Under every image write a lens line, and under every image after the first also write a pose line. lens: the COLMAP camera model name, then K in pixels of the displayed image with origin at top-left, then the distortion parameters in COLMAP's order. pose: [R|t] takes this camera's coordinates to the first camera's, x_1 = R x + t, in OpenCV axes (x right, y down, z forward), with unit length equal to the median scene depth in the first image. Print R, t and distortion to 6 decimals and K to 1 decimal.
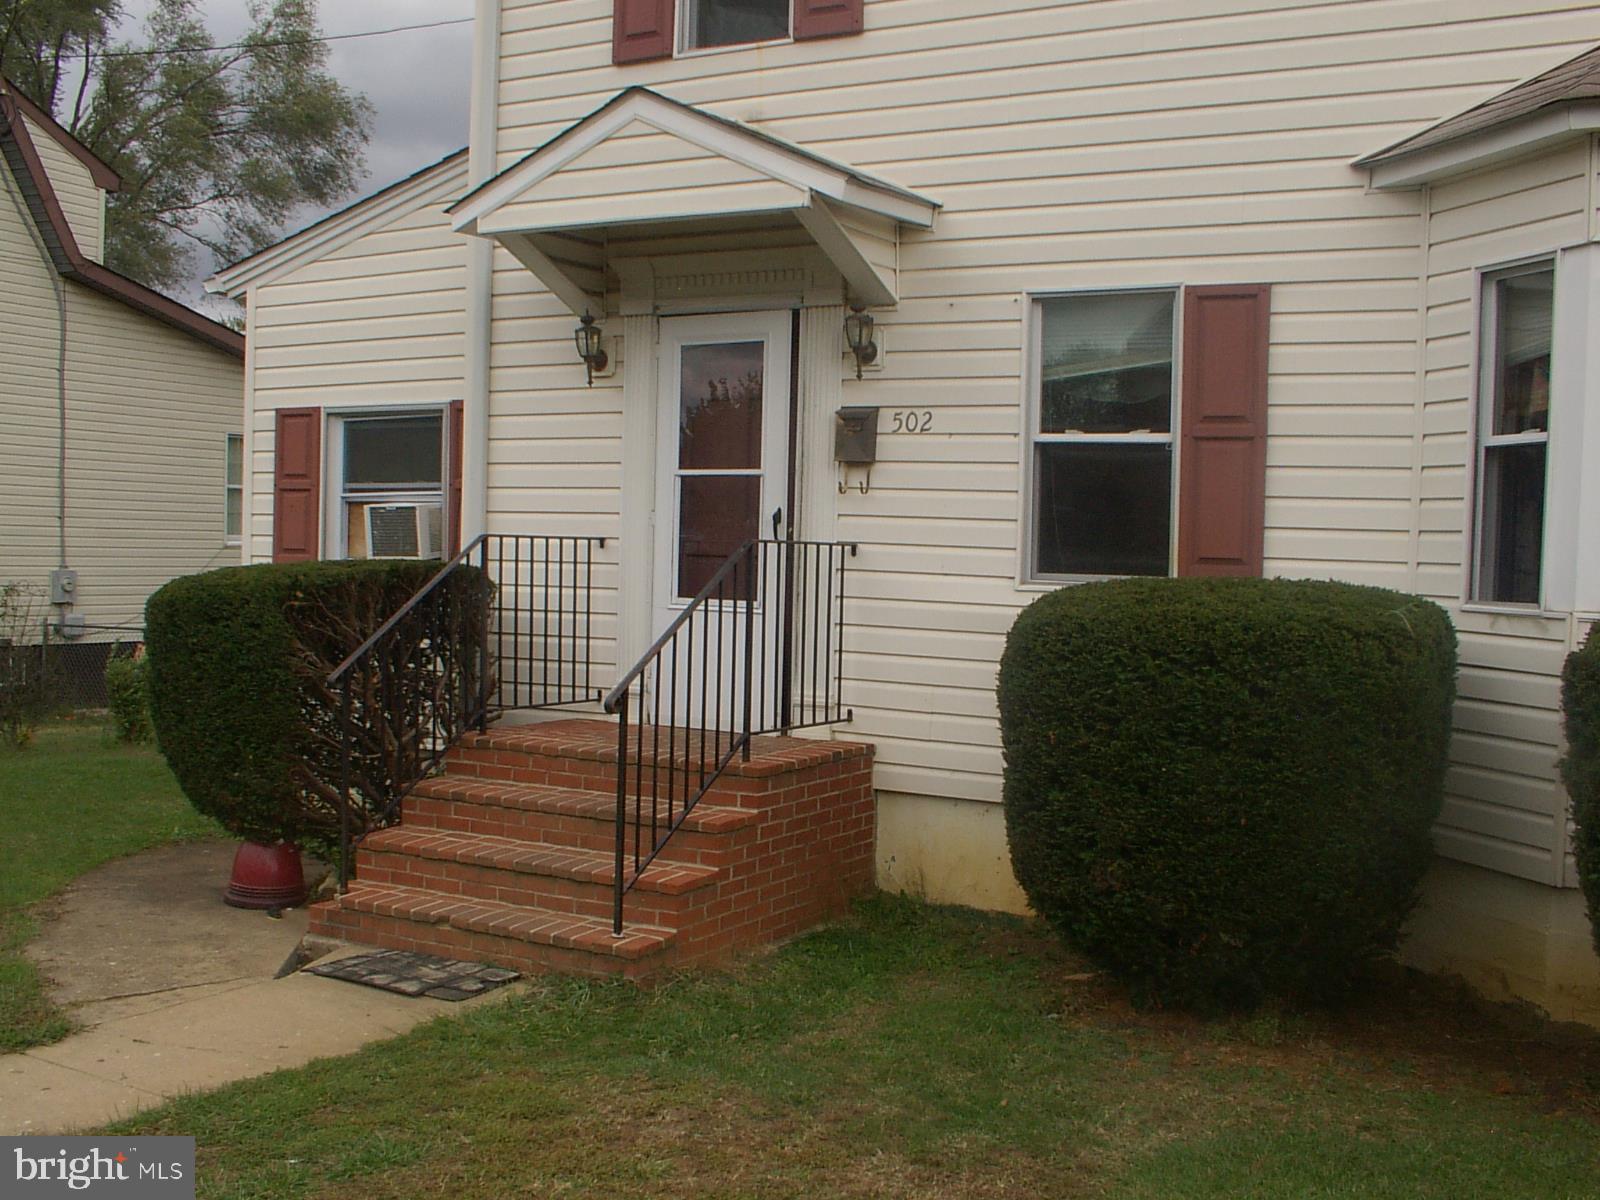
lens RADIAL K [[1775.3, 0, 800.0], [0, 1775.3, 600.0], [0, 0, 1]] dist [-0.080126, 0.007659]
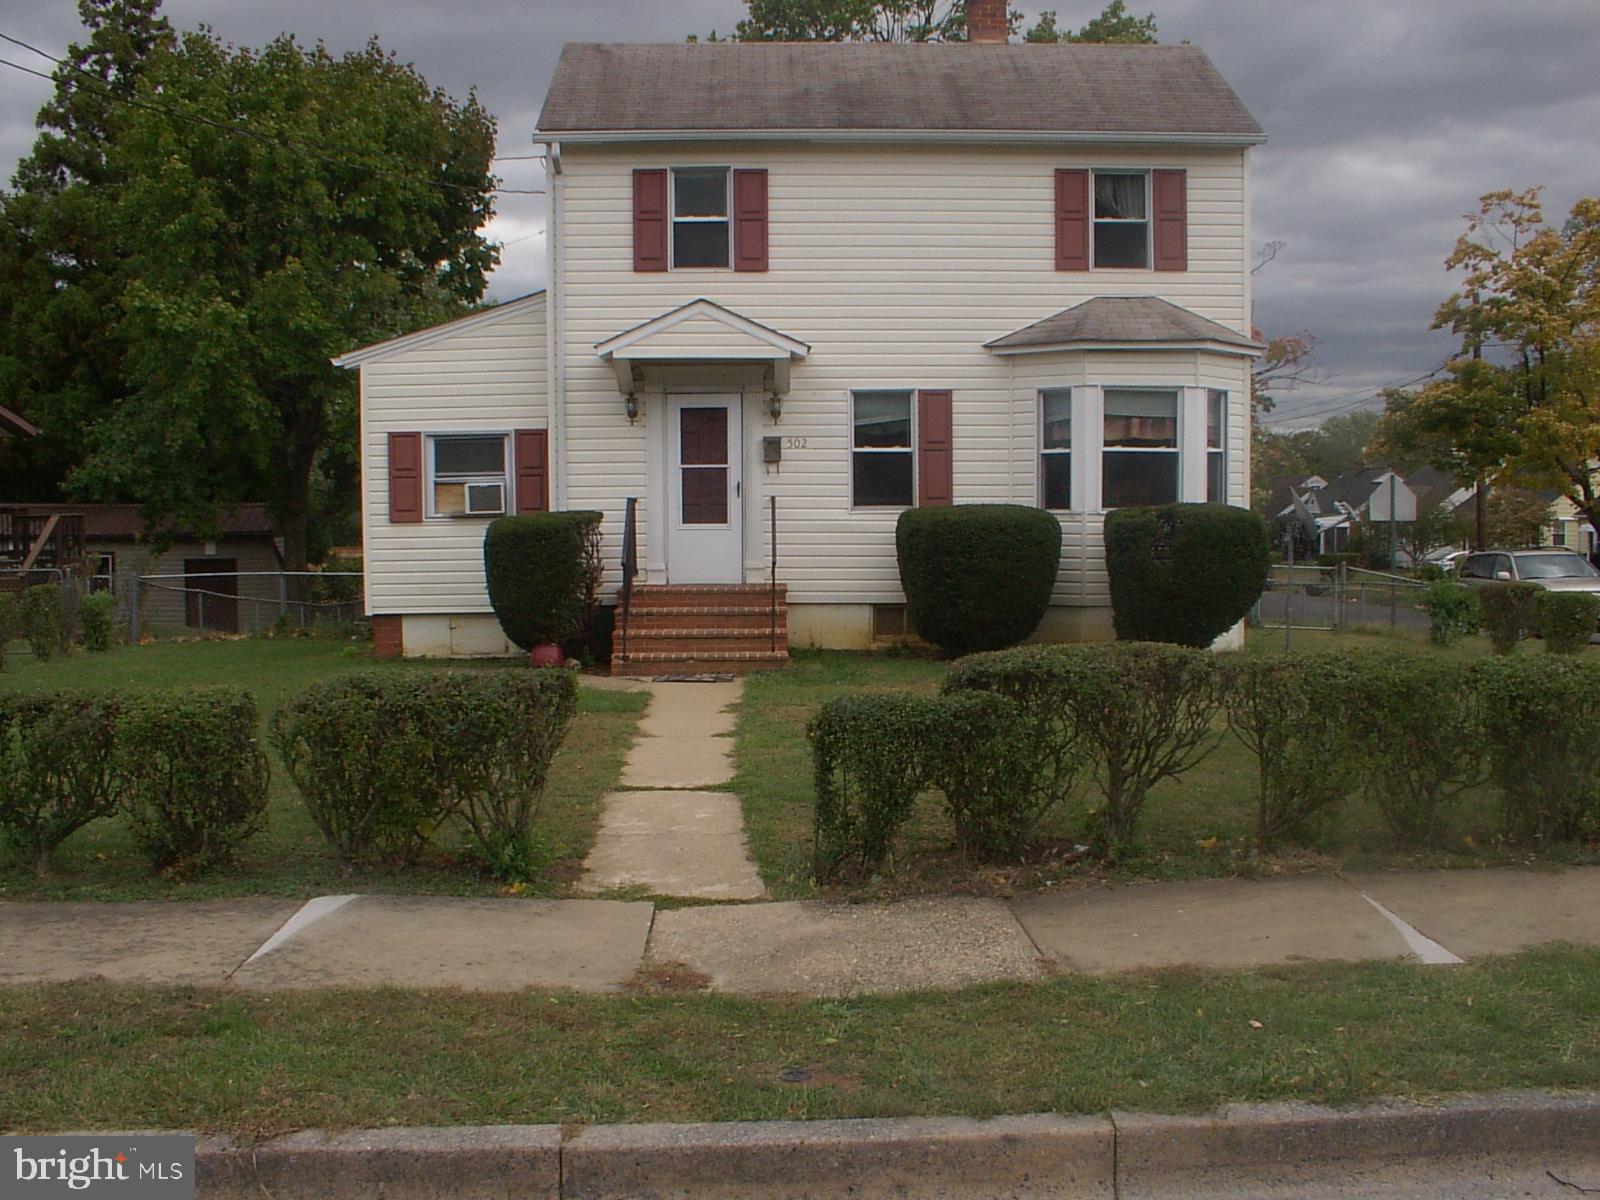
lens RADIAL K [[1707.7, 0, 800.0], [0, 1707.7, 600.0], [0, 0, 1]] dist [-0.004527, -0.010635]
pose [[0.871515, -0.062311, 0.486394, -1.066688], [0.044800, 0.997863, 0.047562, -0.001781], [-0.488318, -0.019660, 0.872444, -0.986750]]
